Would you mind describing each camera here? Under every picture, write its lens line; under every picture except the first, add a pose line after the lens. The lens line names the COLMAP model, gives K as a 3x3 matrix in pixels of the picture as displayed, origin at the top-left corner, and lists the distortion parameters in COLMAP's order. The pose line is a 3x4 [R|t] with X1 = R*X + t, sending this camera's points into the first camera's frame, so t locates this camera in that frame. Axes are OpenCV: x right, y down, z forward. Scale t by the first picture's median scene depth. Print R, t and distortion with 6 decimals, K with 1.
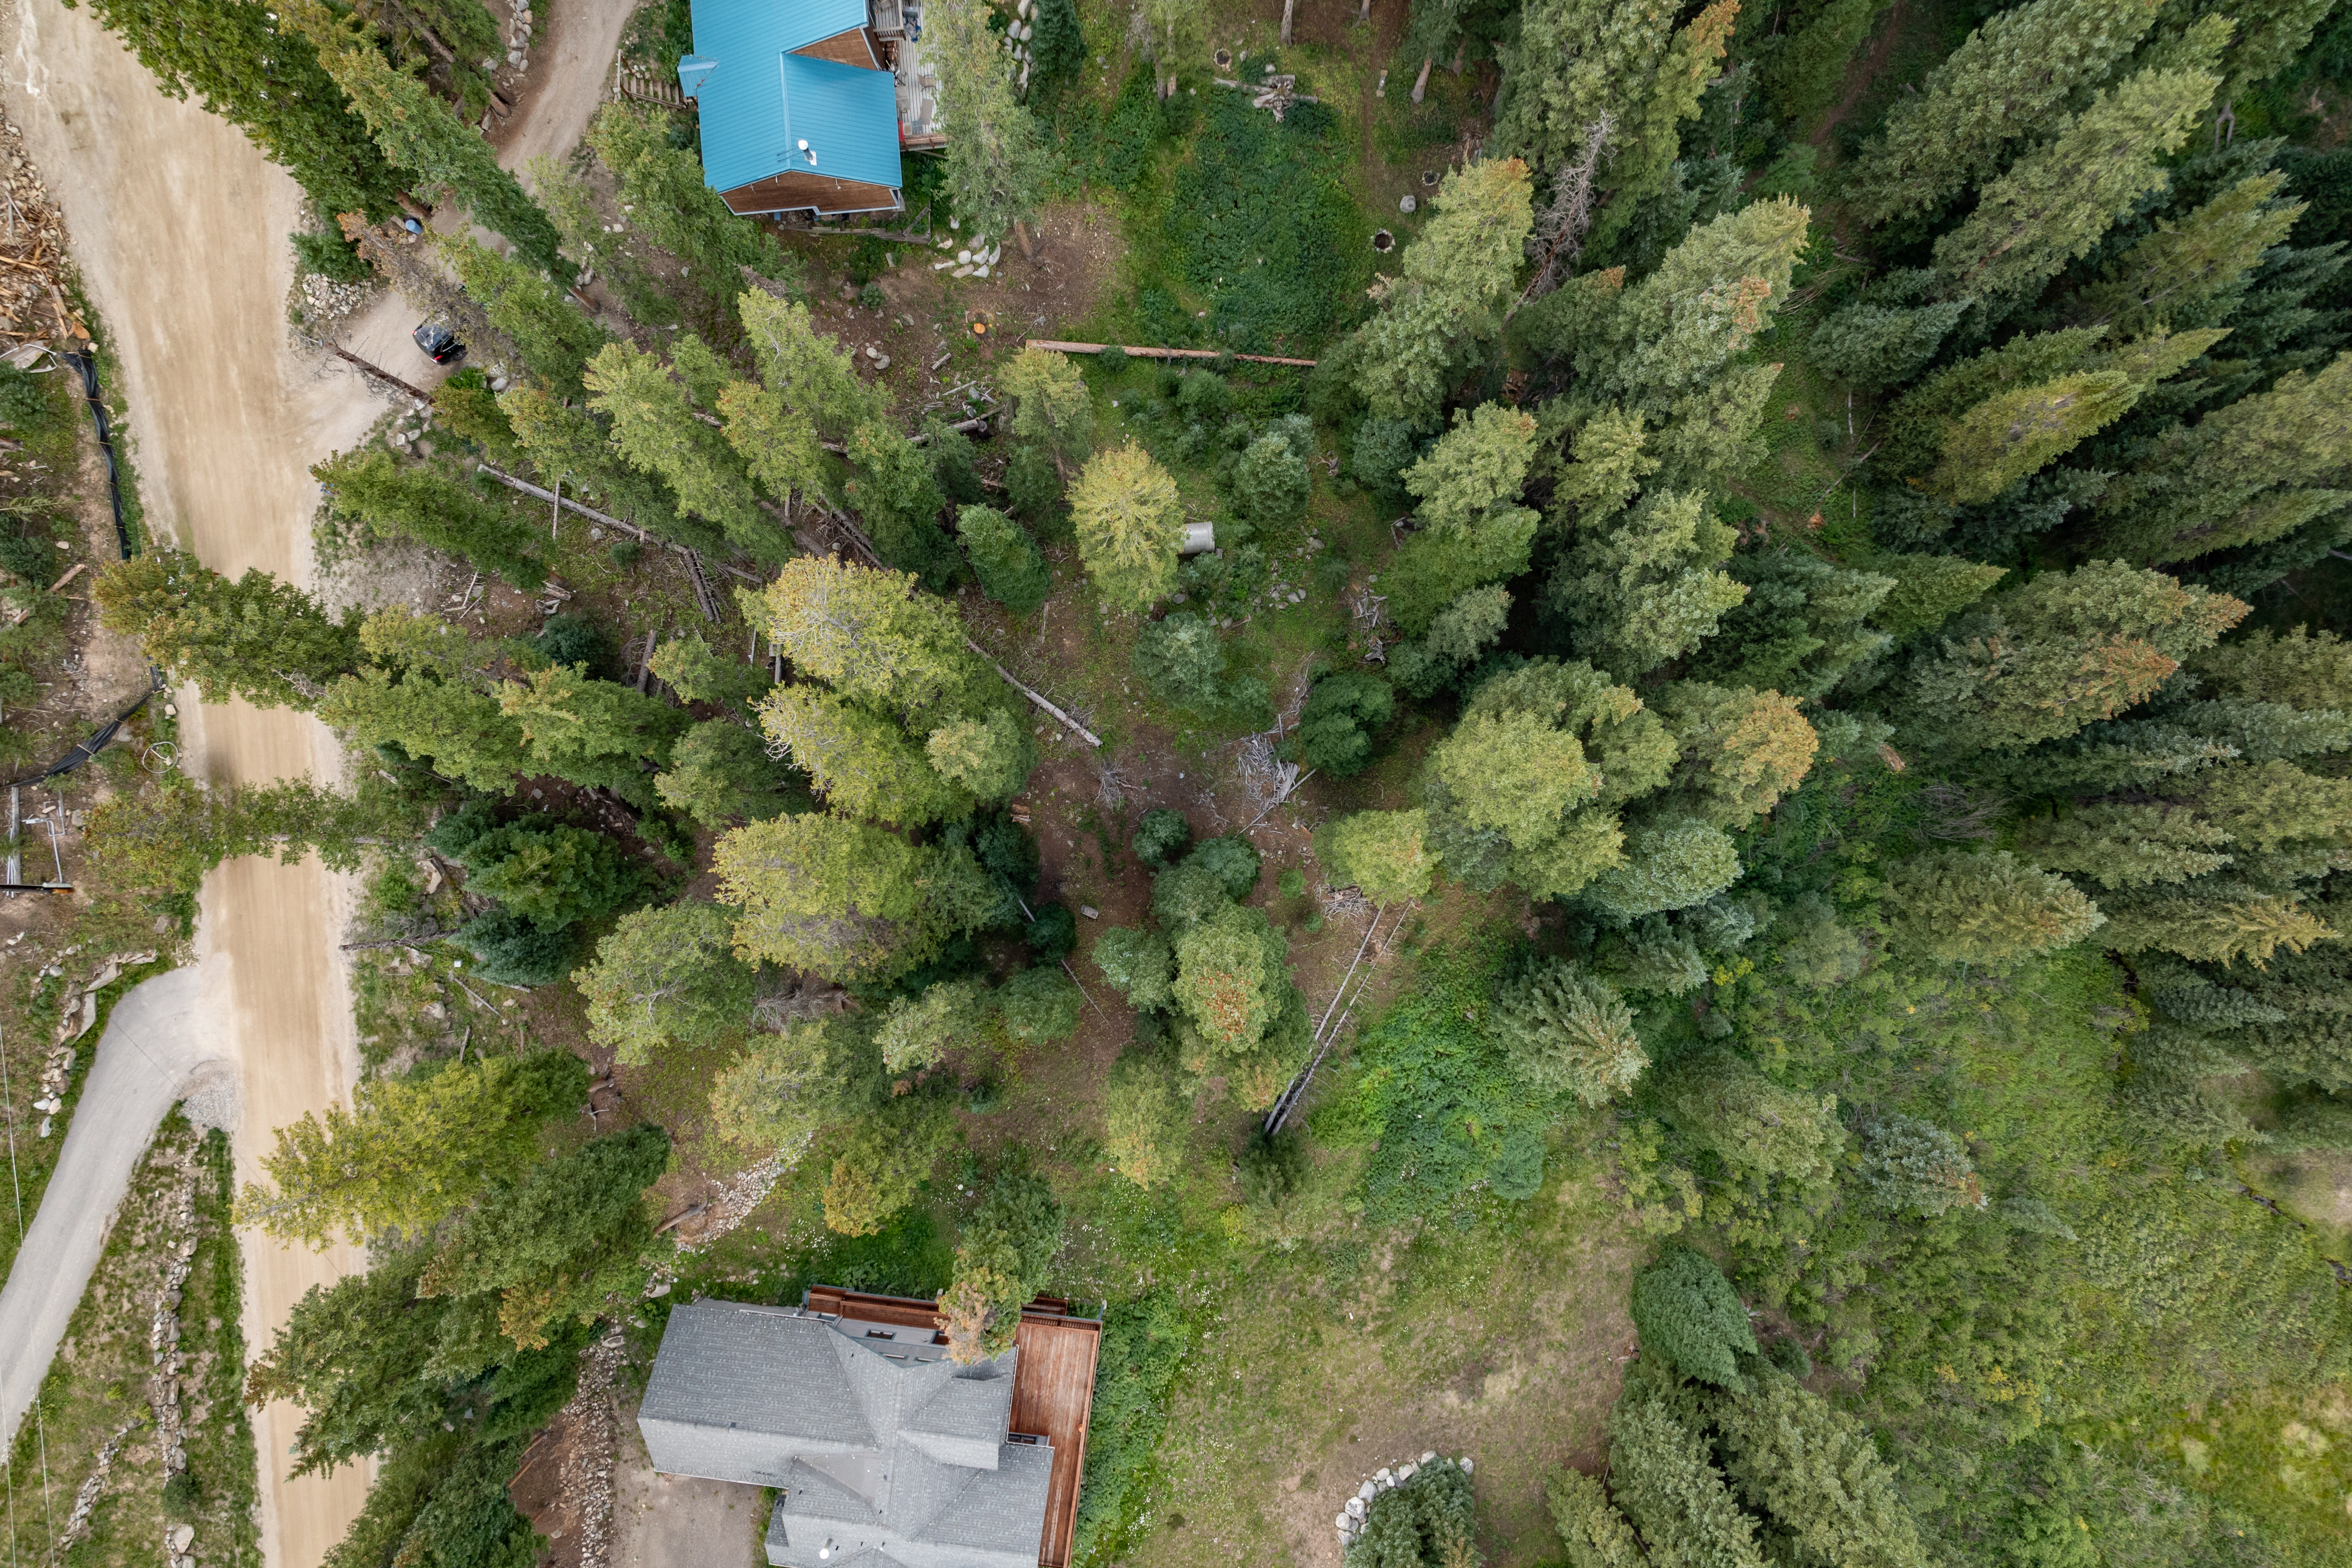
lens RADIAL K [[1606.2, 0, 1165.4], [0, 1606.2, 853.7], [0, 0, 1]] dist [-0.023136, 0.005633]
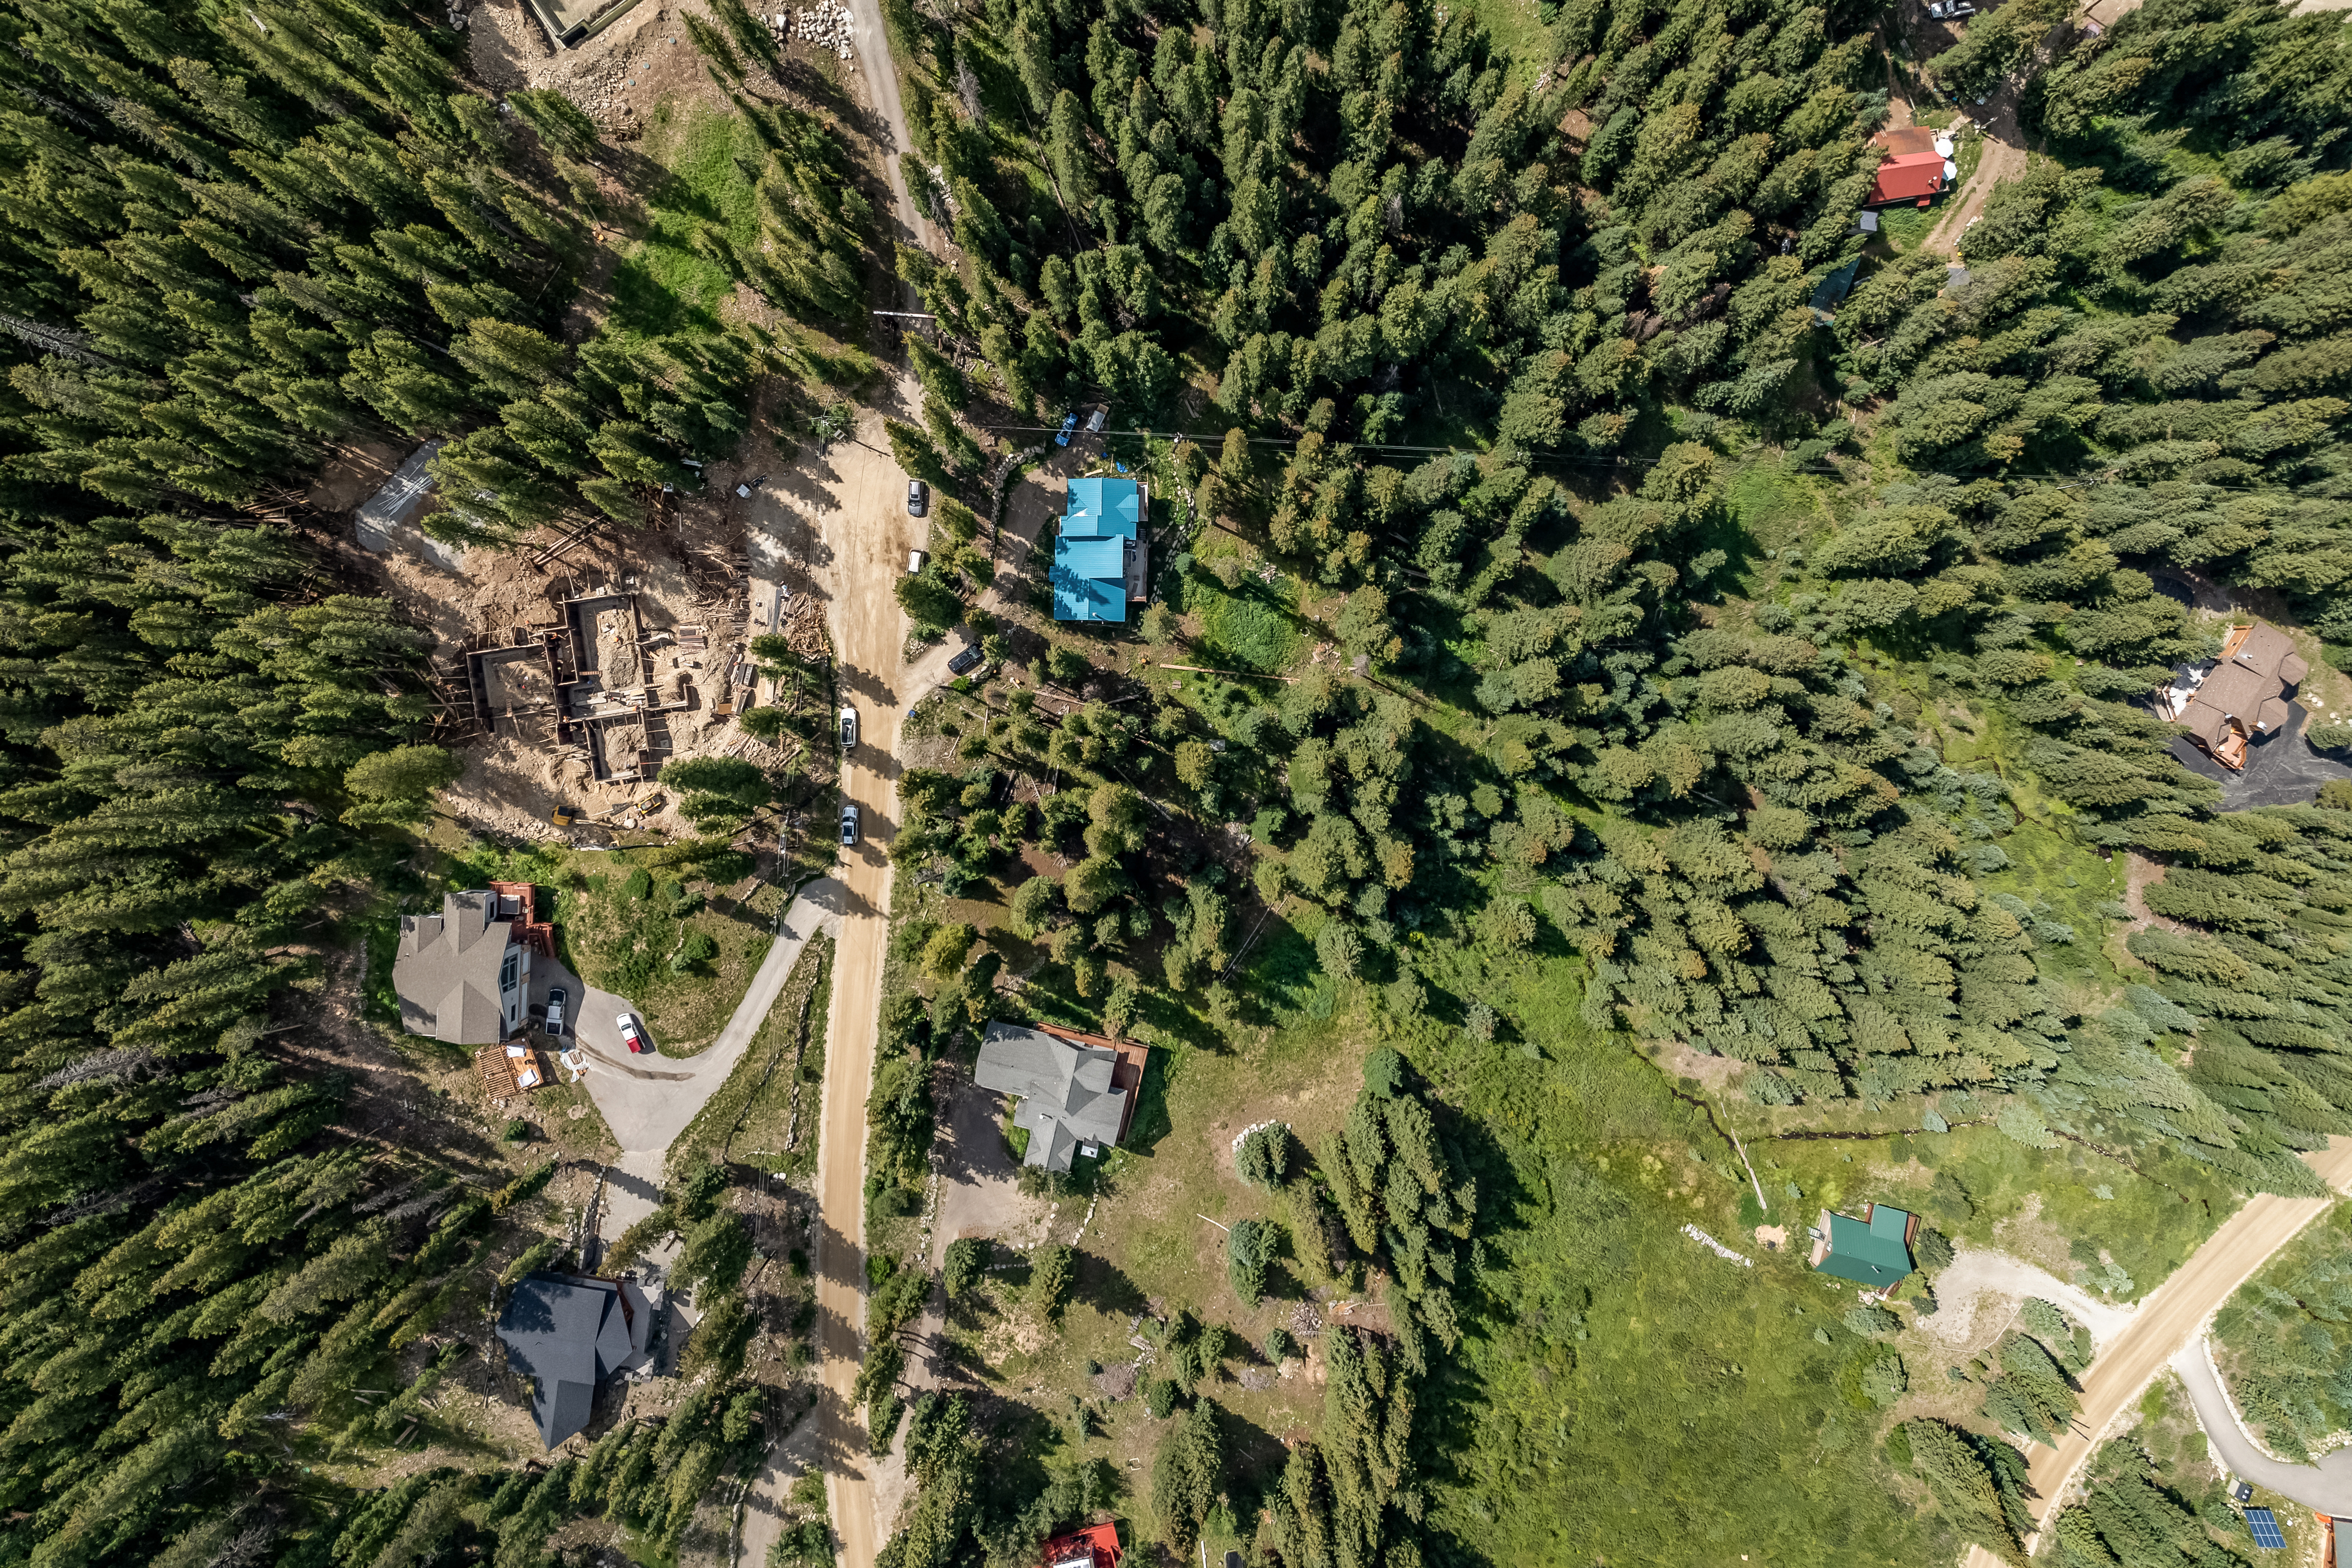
lens RADIAL K [[1676.6, 0, 1176.0], [0, 1676.6, 784.0], [0, 0, 1]] dist [-0.008931, -0.000752]
pose [[0.994519, 0.104534, 0.002318, -0.051953], [-0.104559, 0.994234, 0.023798, -0.214143], [0.000183, -0.023909, 0.999714, -1.824293]]
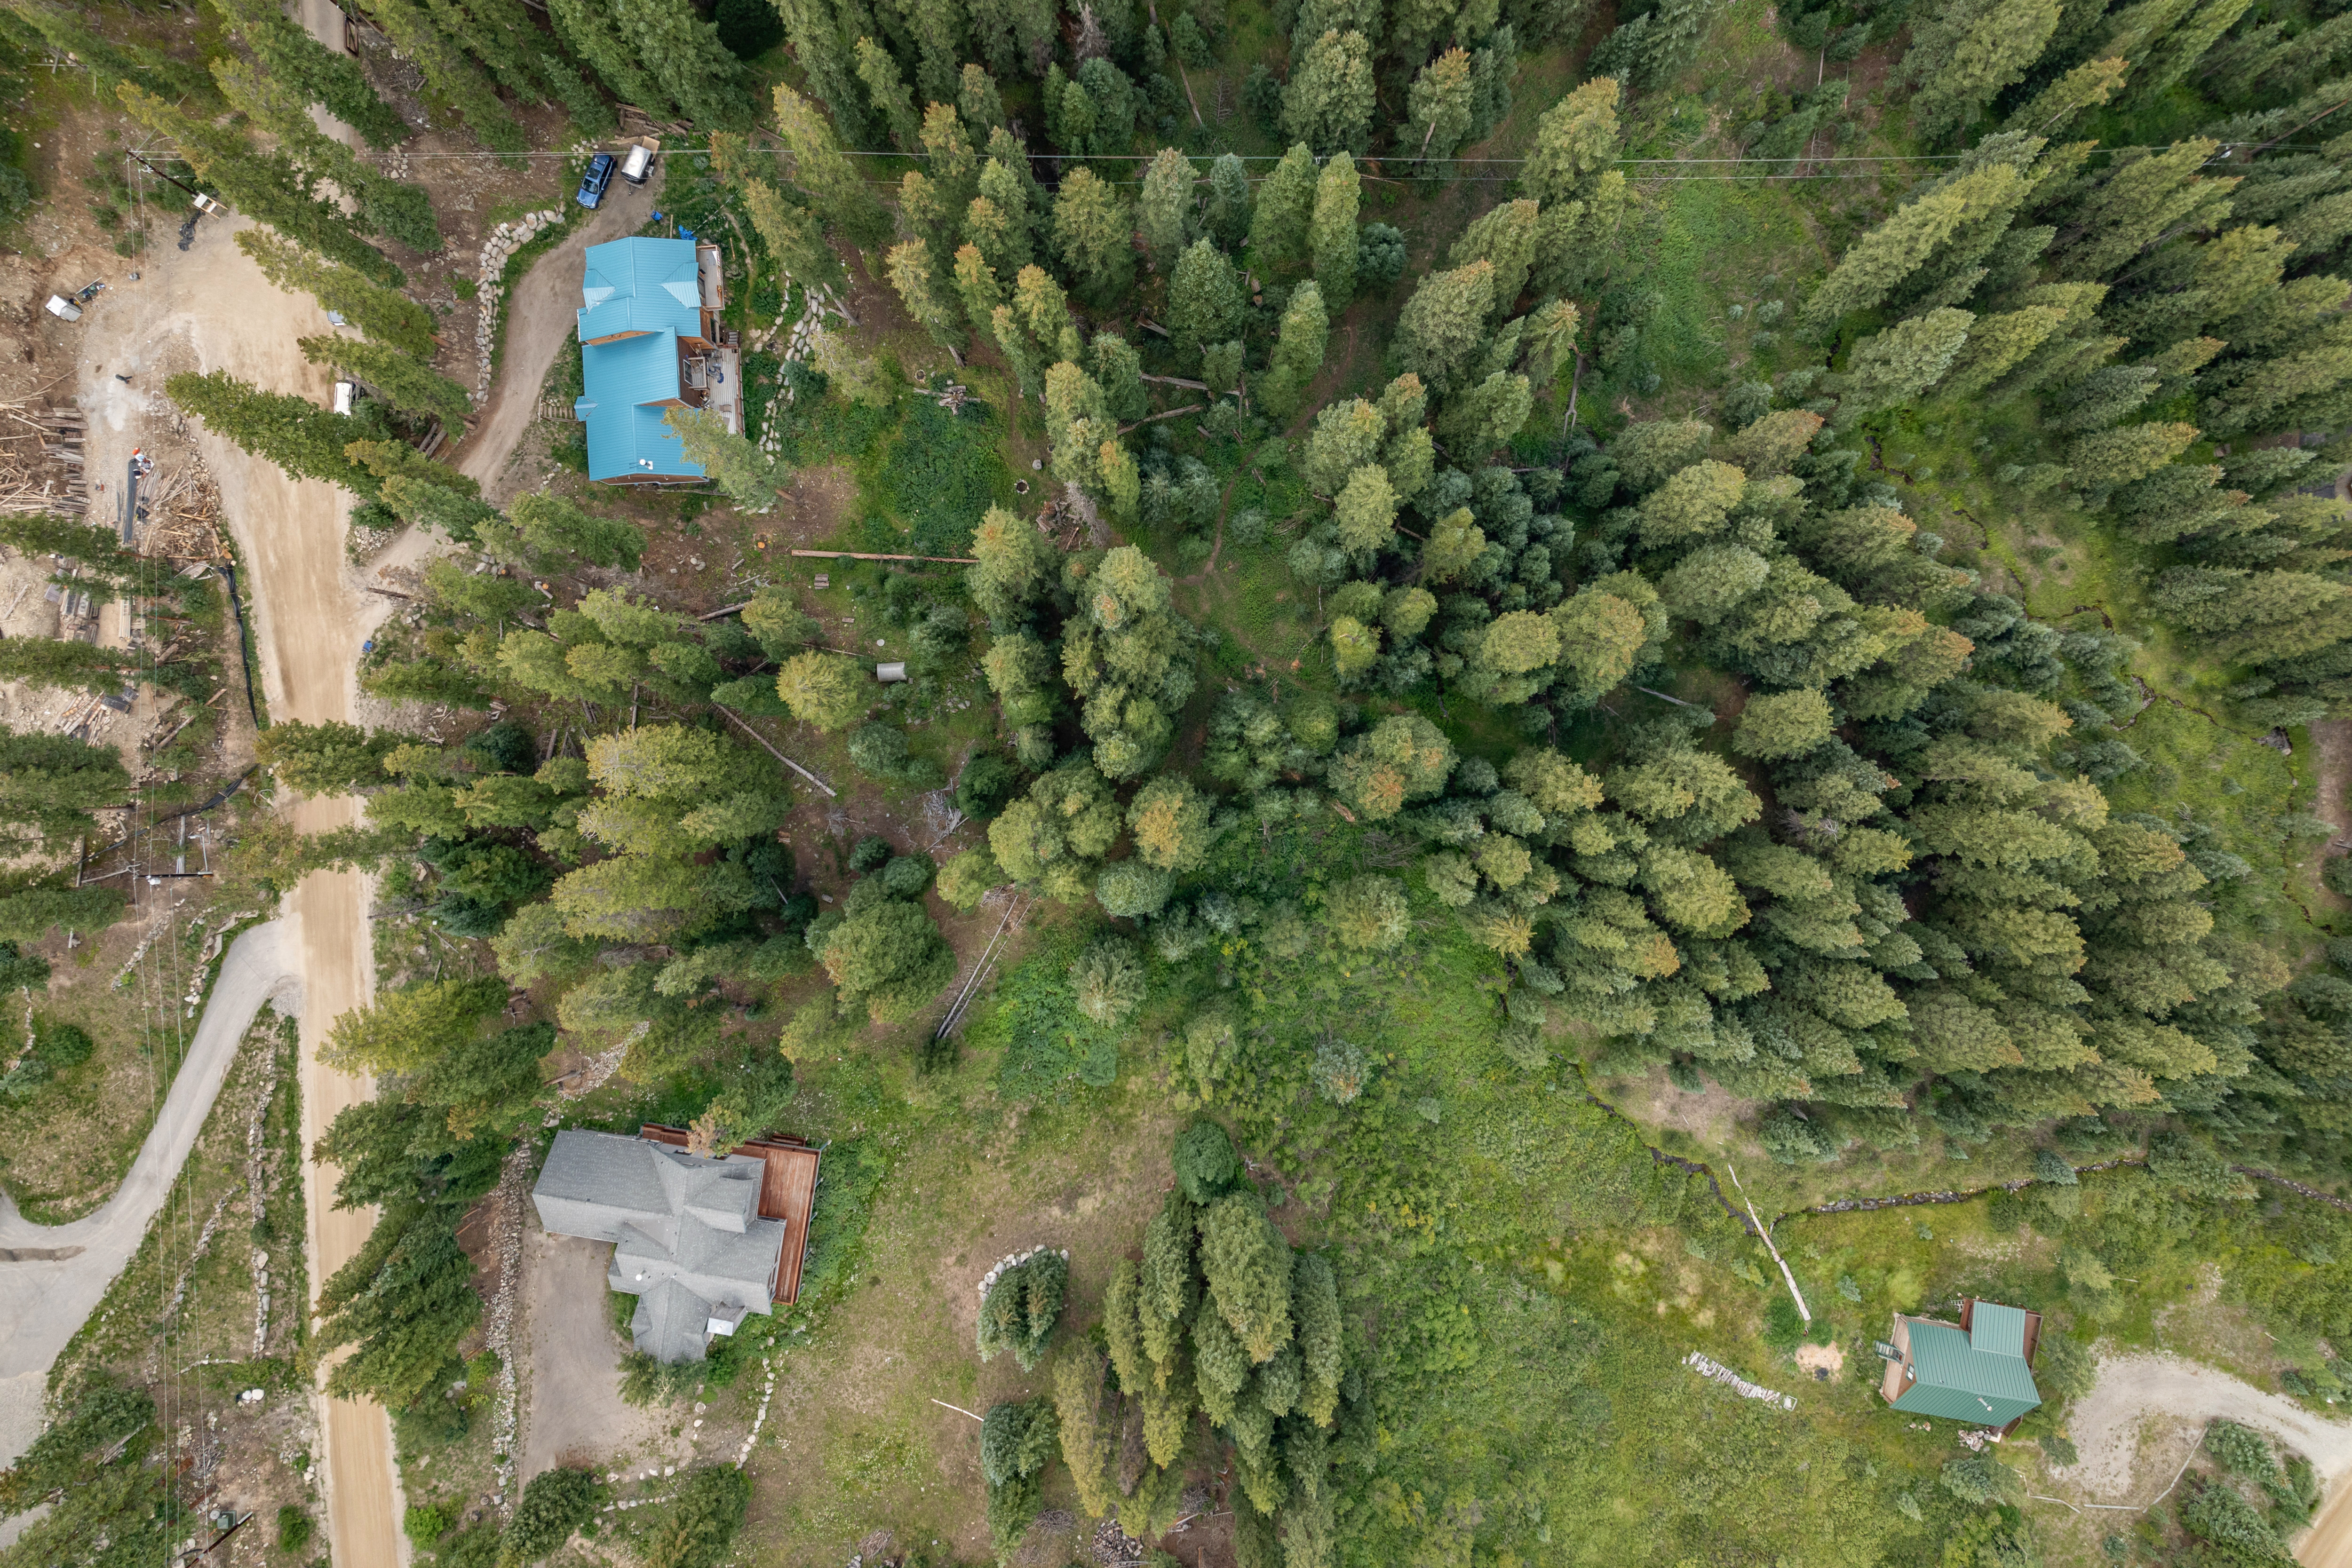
lens RADIAL K [[1609.1, 0, 1151.3], [0, 1609.1, 775.2], [0, 0, 1]] dist [0.004461, -0.036761]
pose [[0.999494, 0.029017, -0.013064, 0.334850], [-0.029009, 0.999579, 0.000794, -0.111362], [0.013082, -0.000415, 0.999914, -0.695454]]
